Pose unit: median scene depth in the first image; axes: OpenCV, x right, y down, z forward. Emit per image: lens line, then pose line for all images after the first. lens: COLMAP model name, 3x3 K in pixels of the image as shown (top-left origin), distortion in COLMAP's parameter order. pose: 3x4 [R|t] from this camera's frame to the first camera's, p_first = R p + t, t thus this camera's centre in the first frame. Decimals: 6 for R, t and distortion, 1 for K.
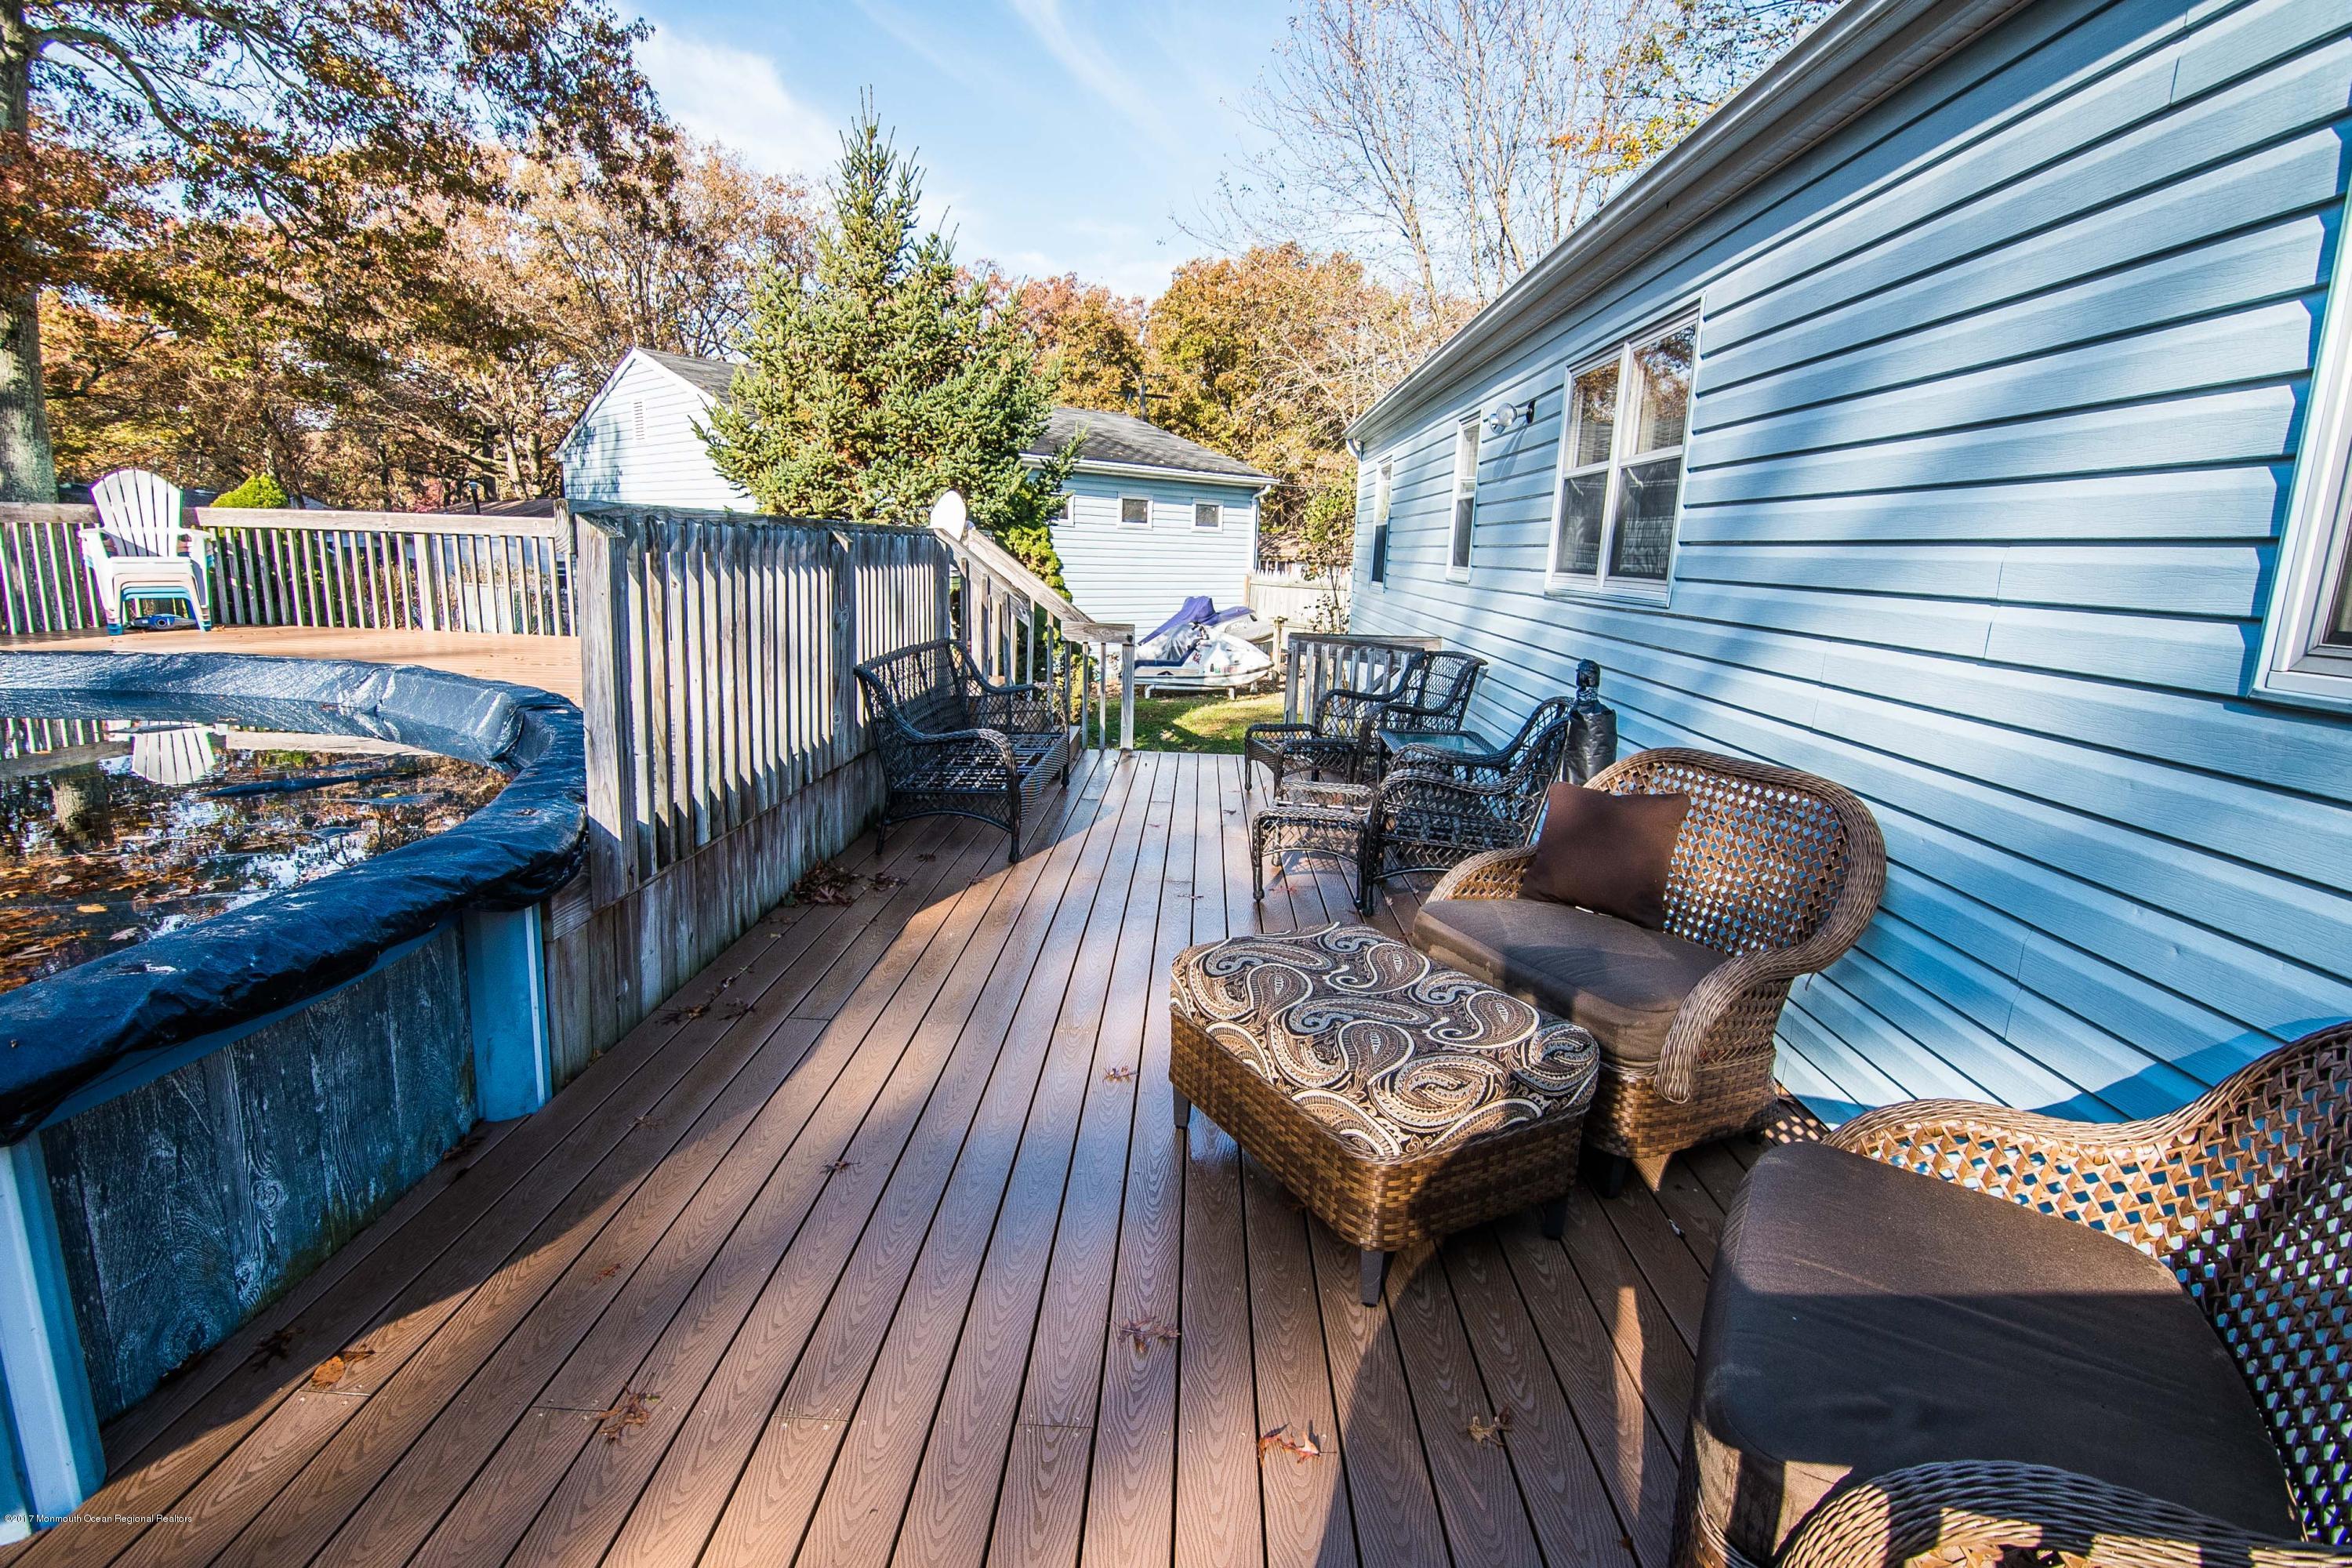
lens RADIAL K [[1163.6, 0, 1154.0], [0, 1163.6, 782.1], [0, 0, 1]] dist [-0.005088, -0.010338]
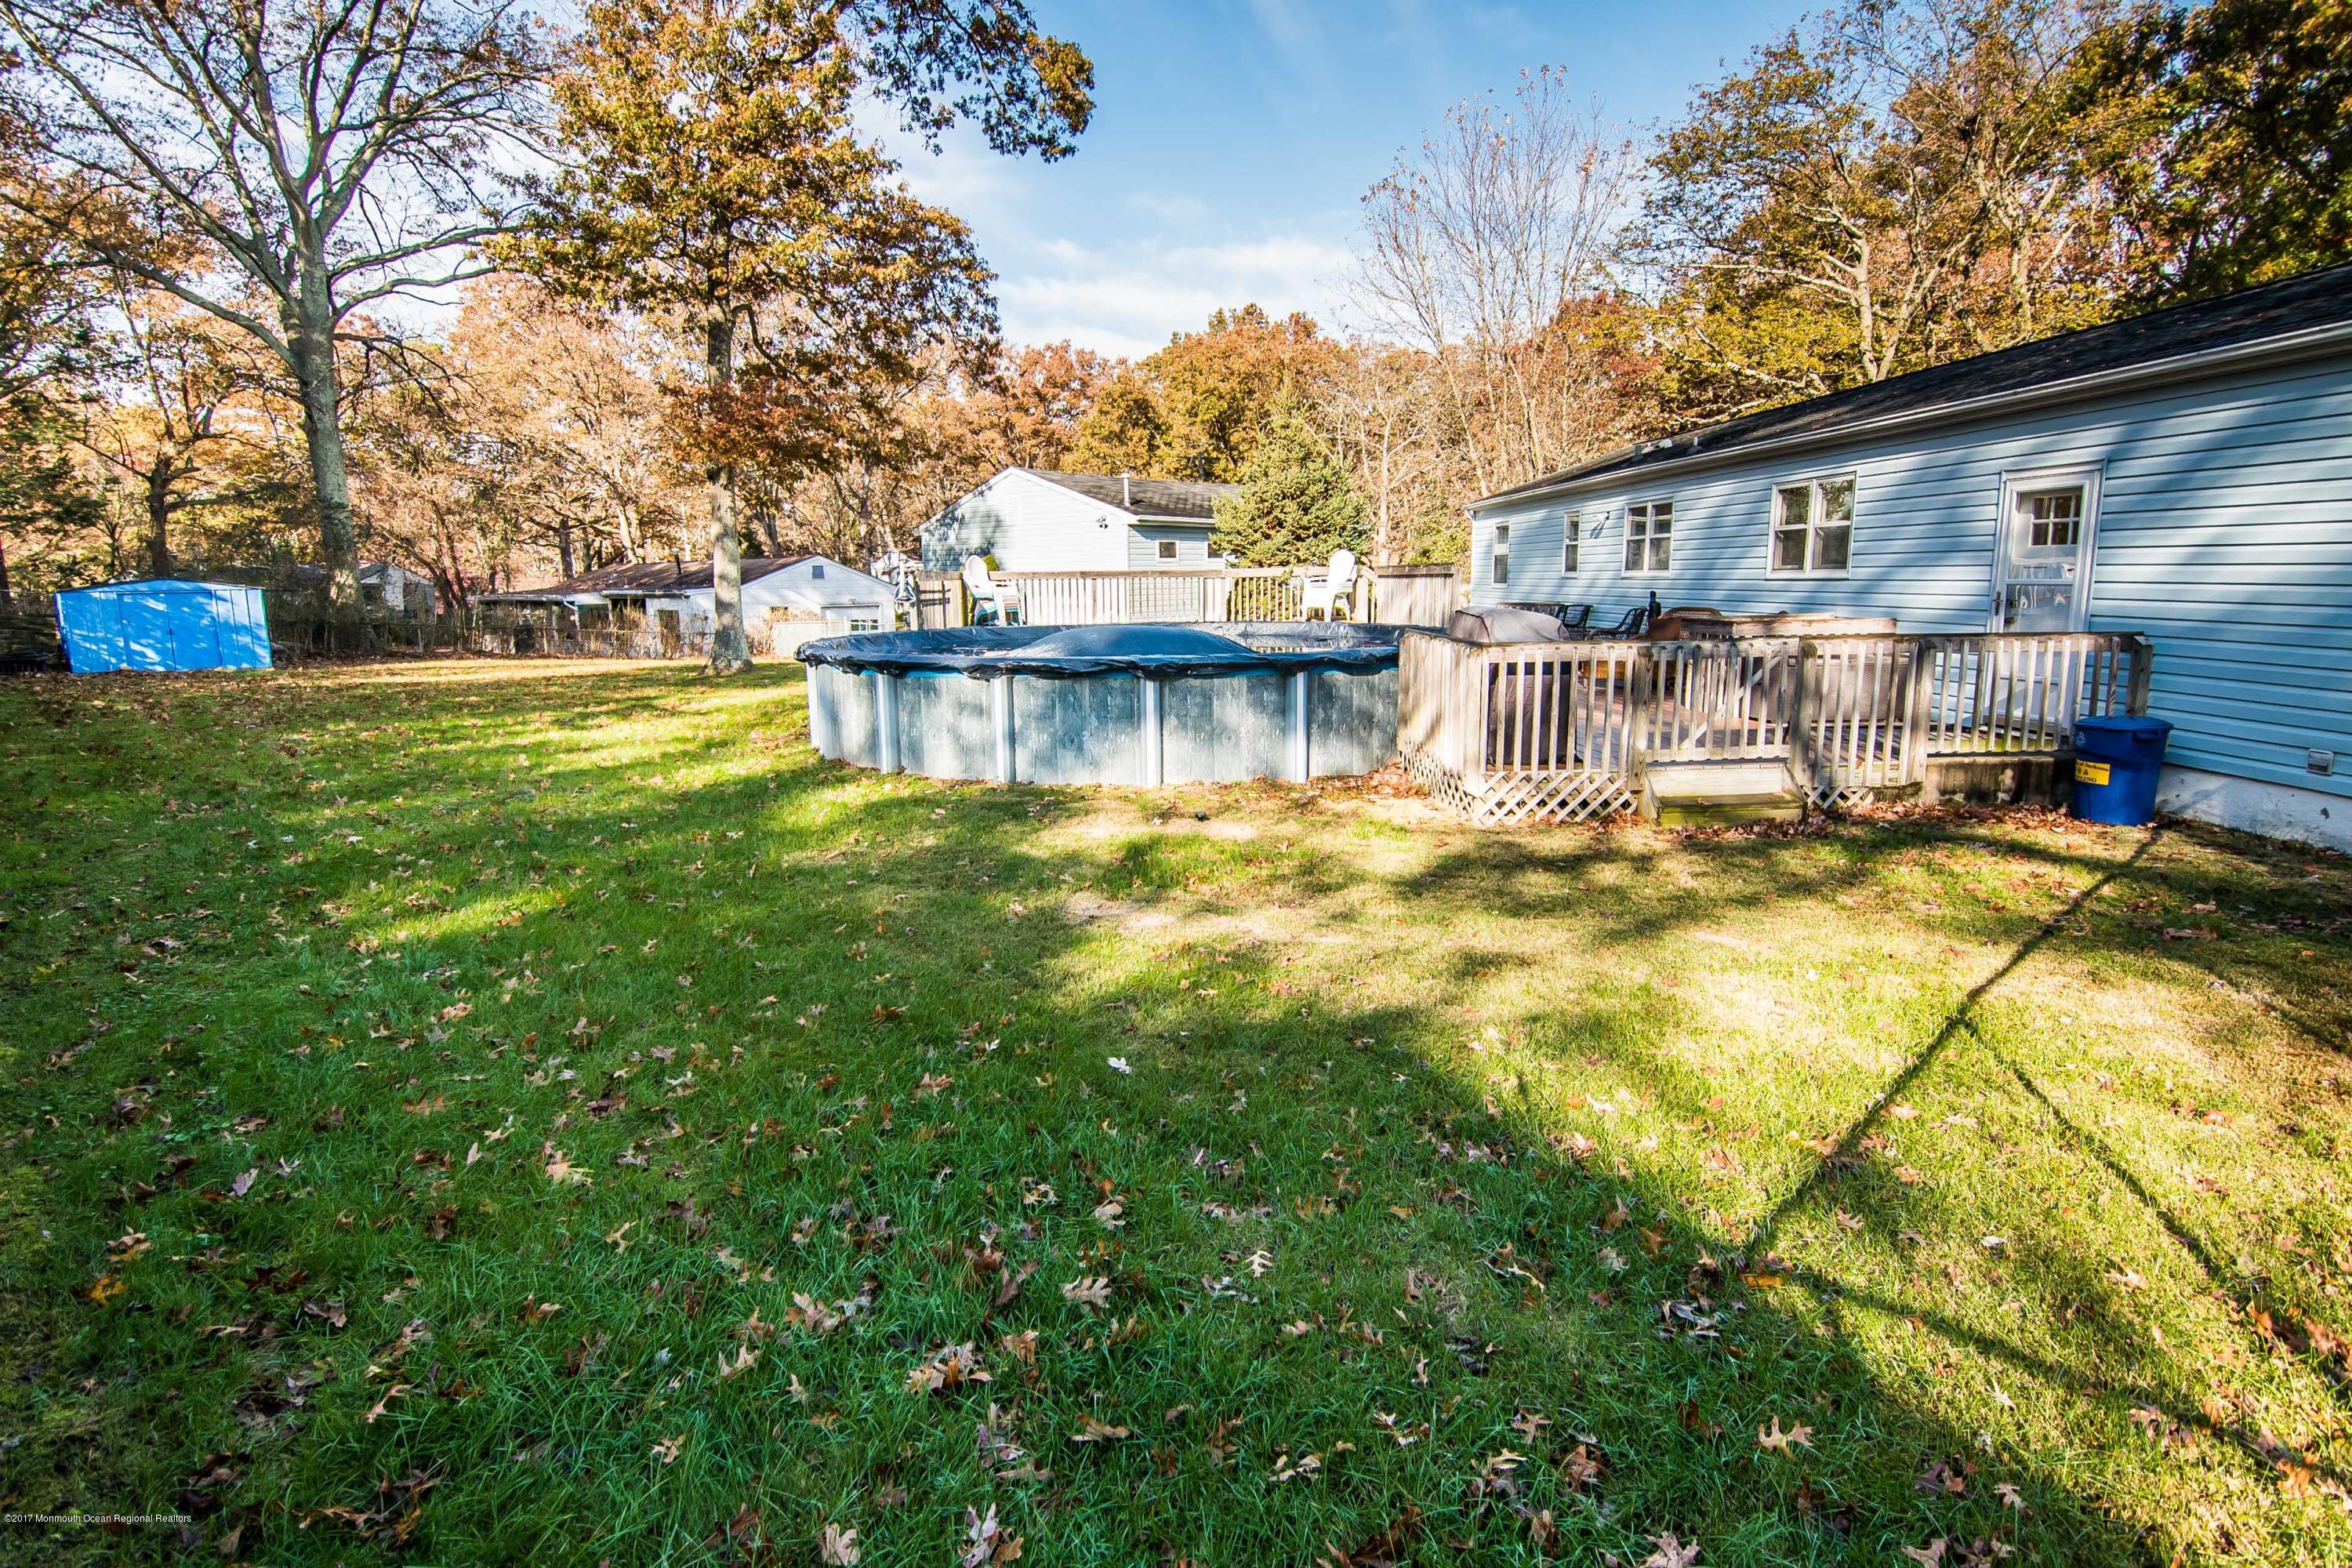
lens RADIAL K [[1163.6, 0, 1154.0], [0, 1163.6, 782.1], [0, 0, 1]] dist [-0.005088, -0.010338]
pose [[0.997882, -0.051288, 0.040009, -0.091668], [0.052271, 0.998346, -0.023924, 0.044407], [-0.038716, 0.025965, 0.998913, -0.216732]]
